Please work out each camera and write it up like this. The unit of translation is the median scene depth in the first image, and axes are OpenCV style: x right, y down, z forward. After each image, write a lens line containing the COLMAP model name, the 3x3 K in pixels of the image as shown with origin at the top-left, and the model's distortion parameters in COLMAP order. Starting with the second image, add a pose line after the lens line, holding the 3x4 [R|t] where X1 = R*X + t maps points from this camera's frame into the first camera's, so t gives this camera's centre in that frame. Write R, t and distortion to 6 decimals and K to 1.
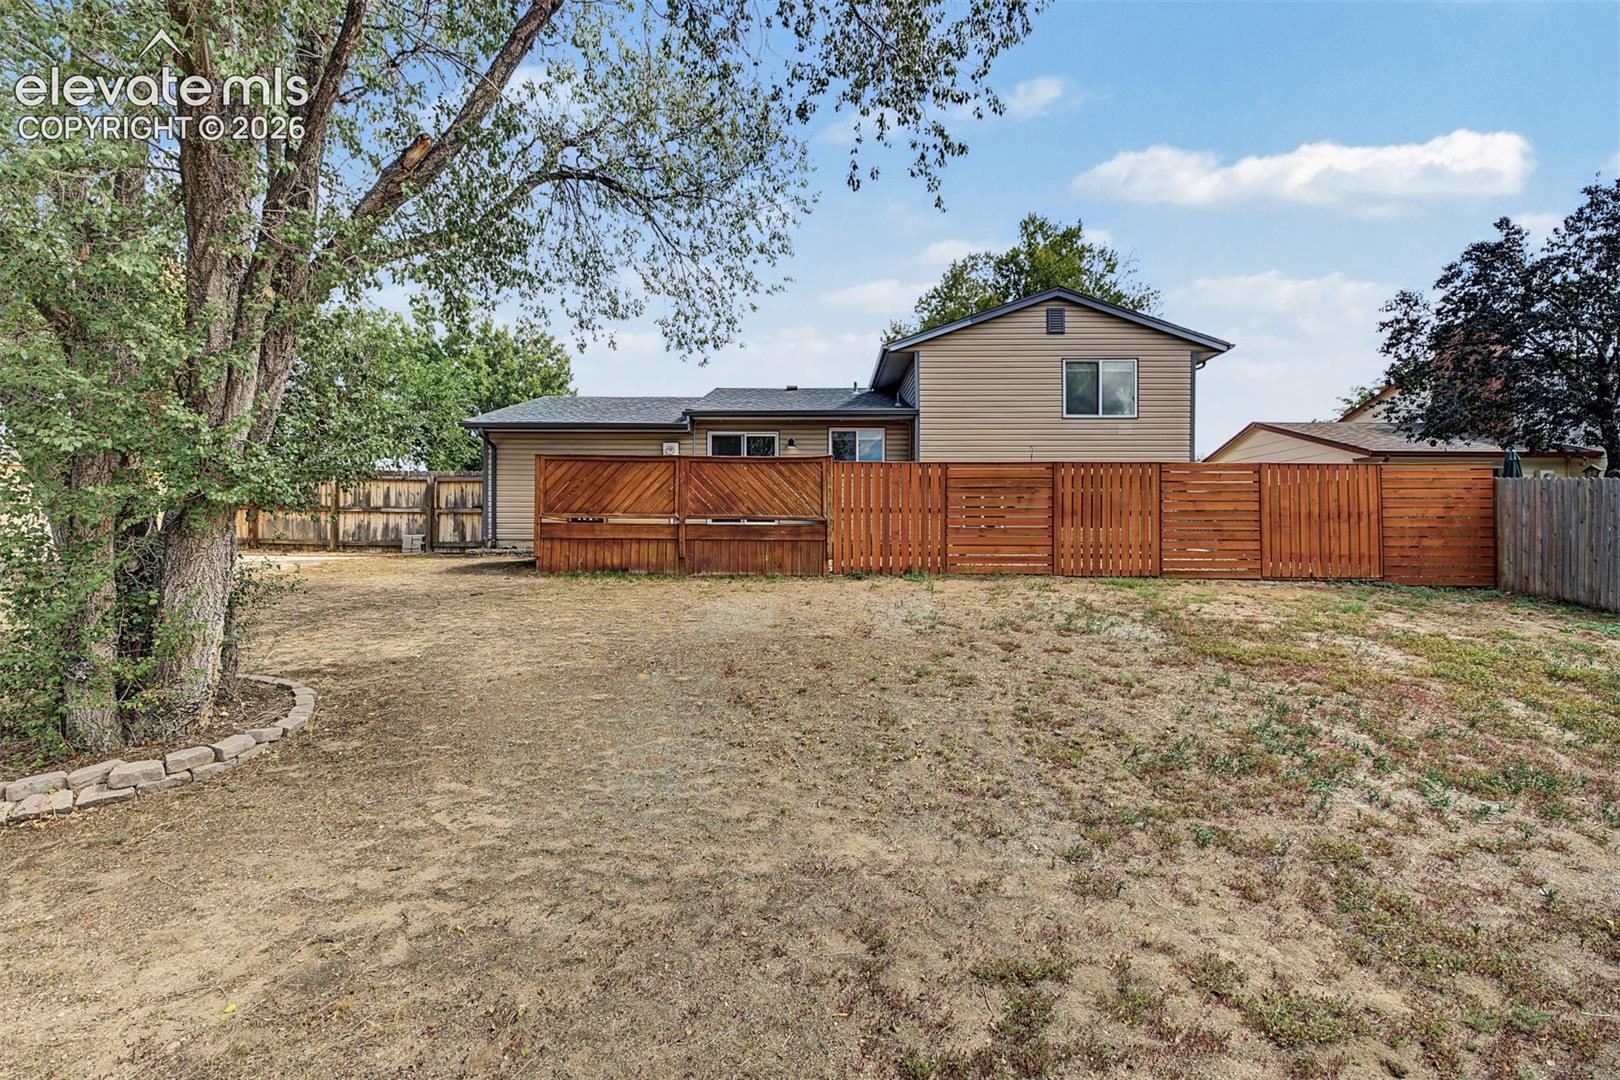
lens RADIAL K [[690.3, 0, 807.5], [0, 690.3, 540.4], [0, 0, 1]] dist [0.006805, -0.000500]
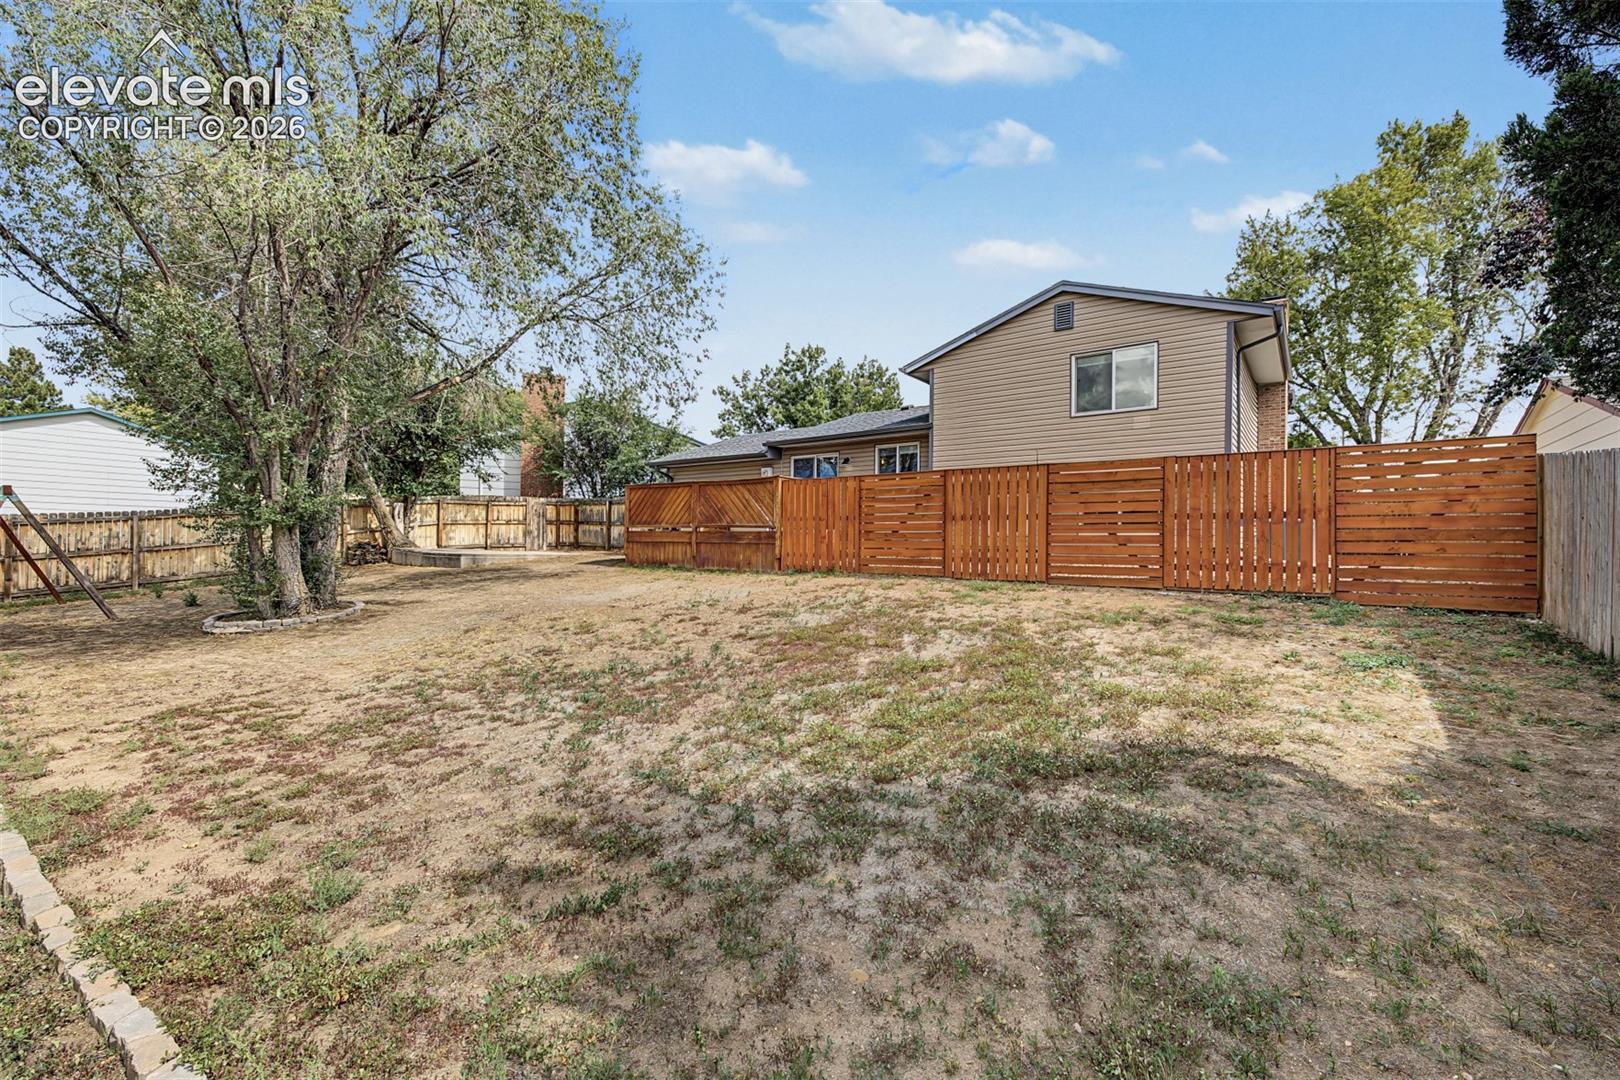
lens RADIAL K [[690.3, 0, 807.5], [0, 690.3, 540.4], [0, 0, 1]] dist [0.006805, -0.000500]
pose [[0.811276, 0.000090, -0.584663, 0.631672], [-0.007825, 0.999912, -0.010703, 0.005603], [0.584611, 0.013258, 0.811205, 0.019346]]
